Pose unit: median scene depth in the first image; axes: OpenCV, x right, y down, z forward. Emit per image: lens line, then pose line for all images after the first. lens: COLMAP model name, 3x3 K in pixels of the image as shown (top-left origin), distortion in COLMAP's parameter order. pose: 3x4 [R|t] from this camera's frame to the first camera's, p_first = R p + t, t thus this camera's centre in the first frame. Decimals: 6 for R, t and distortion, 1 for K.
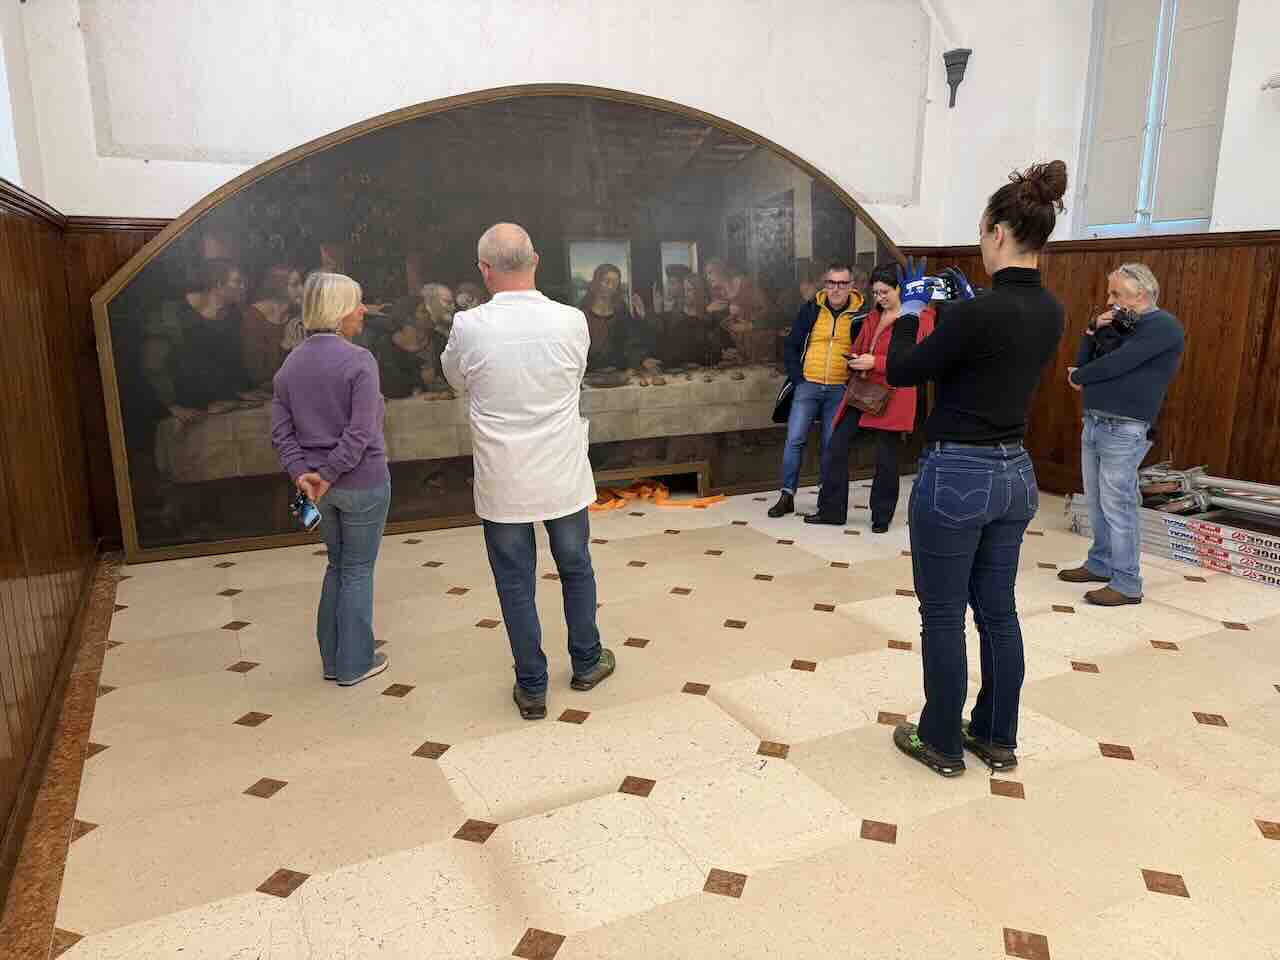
lens RADIAL K [[888.4, 0, 641.9], [0, 888.4, 482.7], [0, 0, 1]] dist [0.095856, -0.141254]
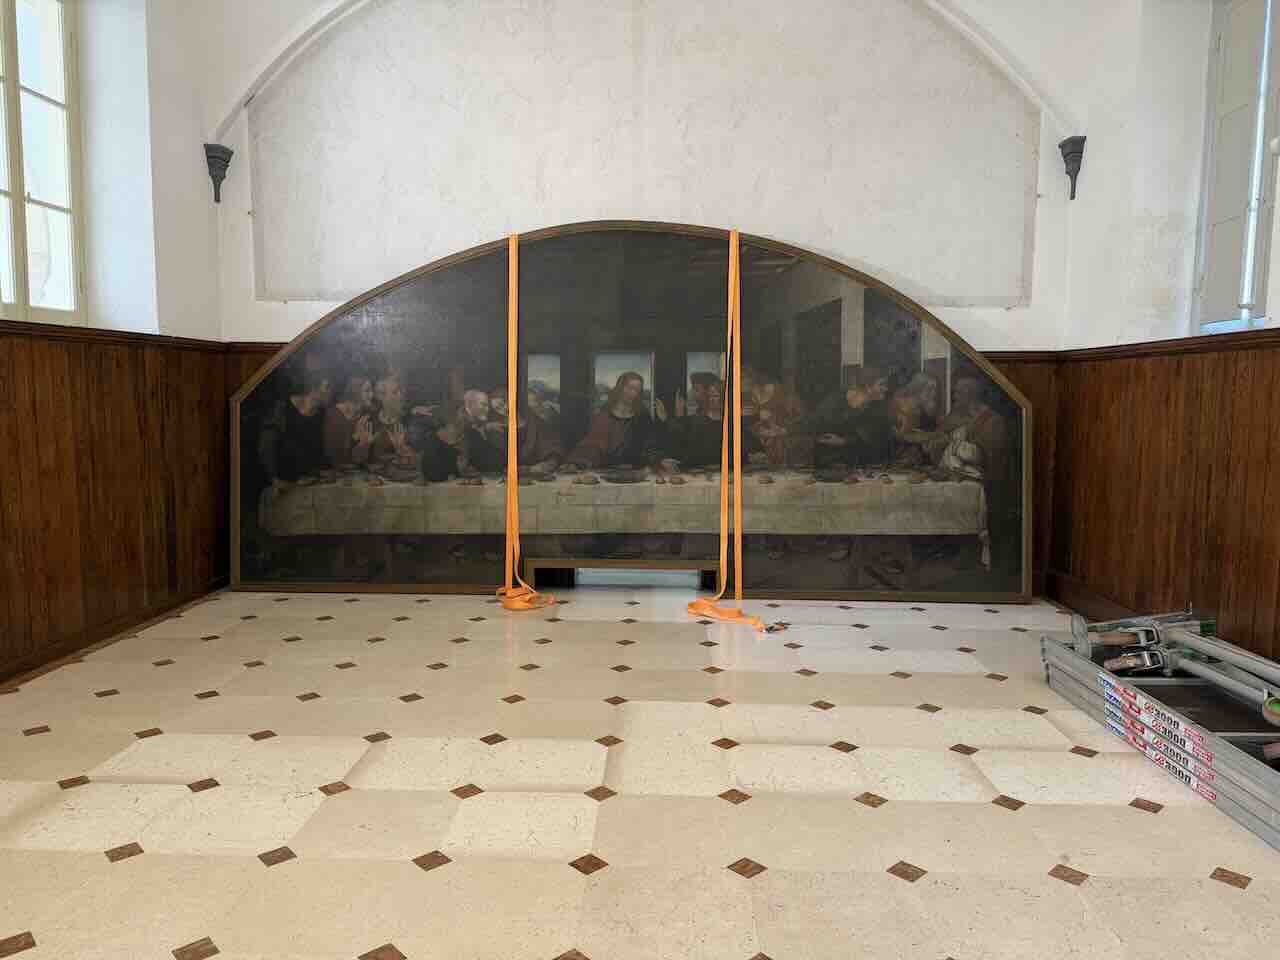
lens RADIAL K [[889.4, 0, 645.3], [0, 889.4, 479.2], [0, 0, 1]] dist [0.103491, -0.140502]
pose [[0.879331, 0.050656, -0.473509, 0.543870], [-0.106309, 0.990114, -0.091500, -0.016405], [0.464193, 0.130797, 0.876023, 0.064202]]
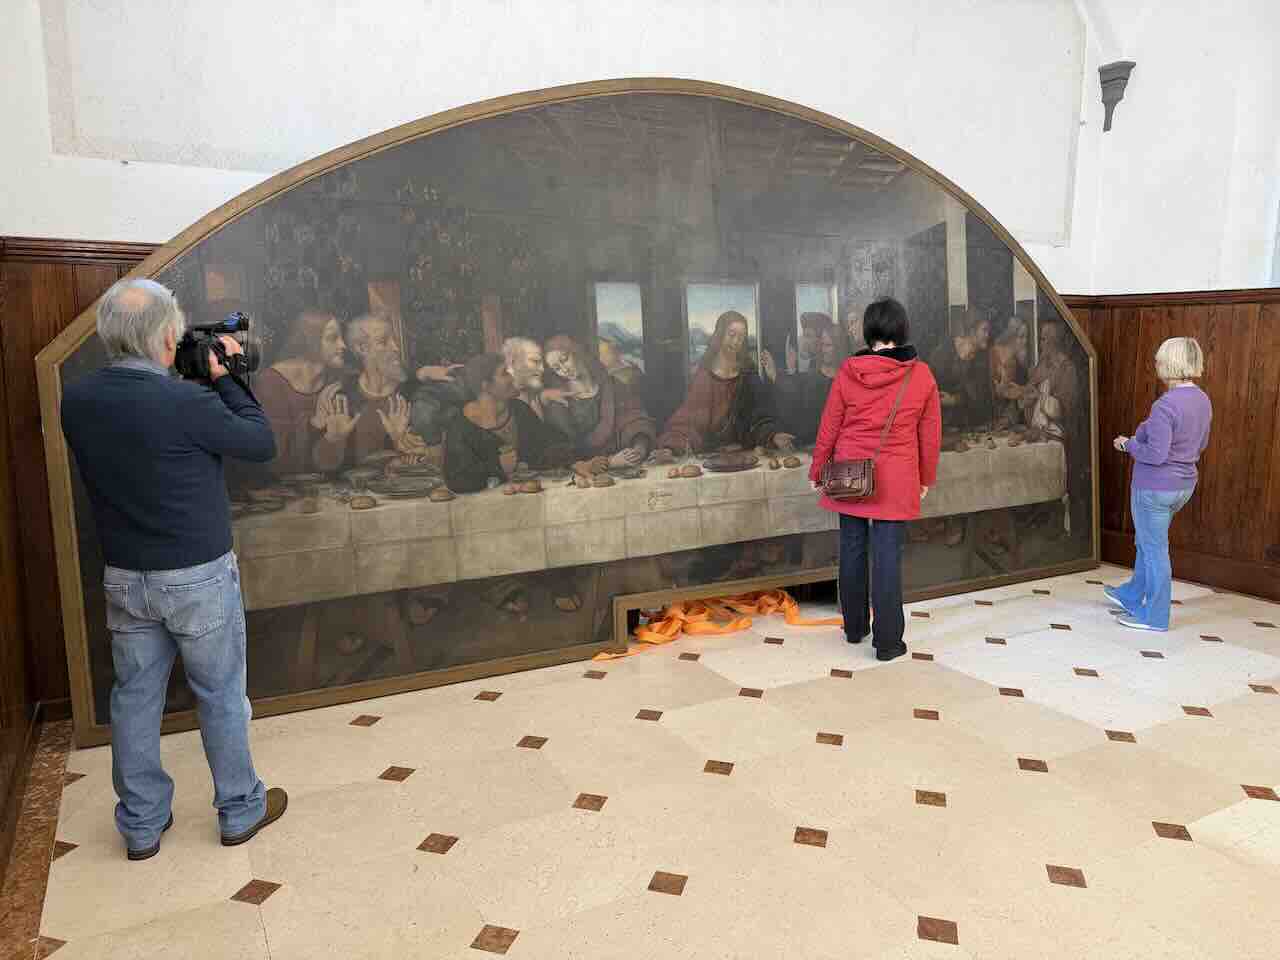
lens RADIAL K [[889.4, 0, 645.3], [0, 889.4, 479.2], [0, 0, 1]] dist [0.103491, -0.140502]
pose [[0.999279, -0.003240, 0.037838, -0.153280], [0.005686, 0.997887, -0.064719, -0.056414], [-0.037549, 0.064887, 0.997186, 0.266392]]
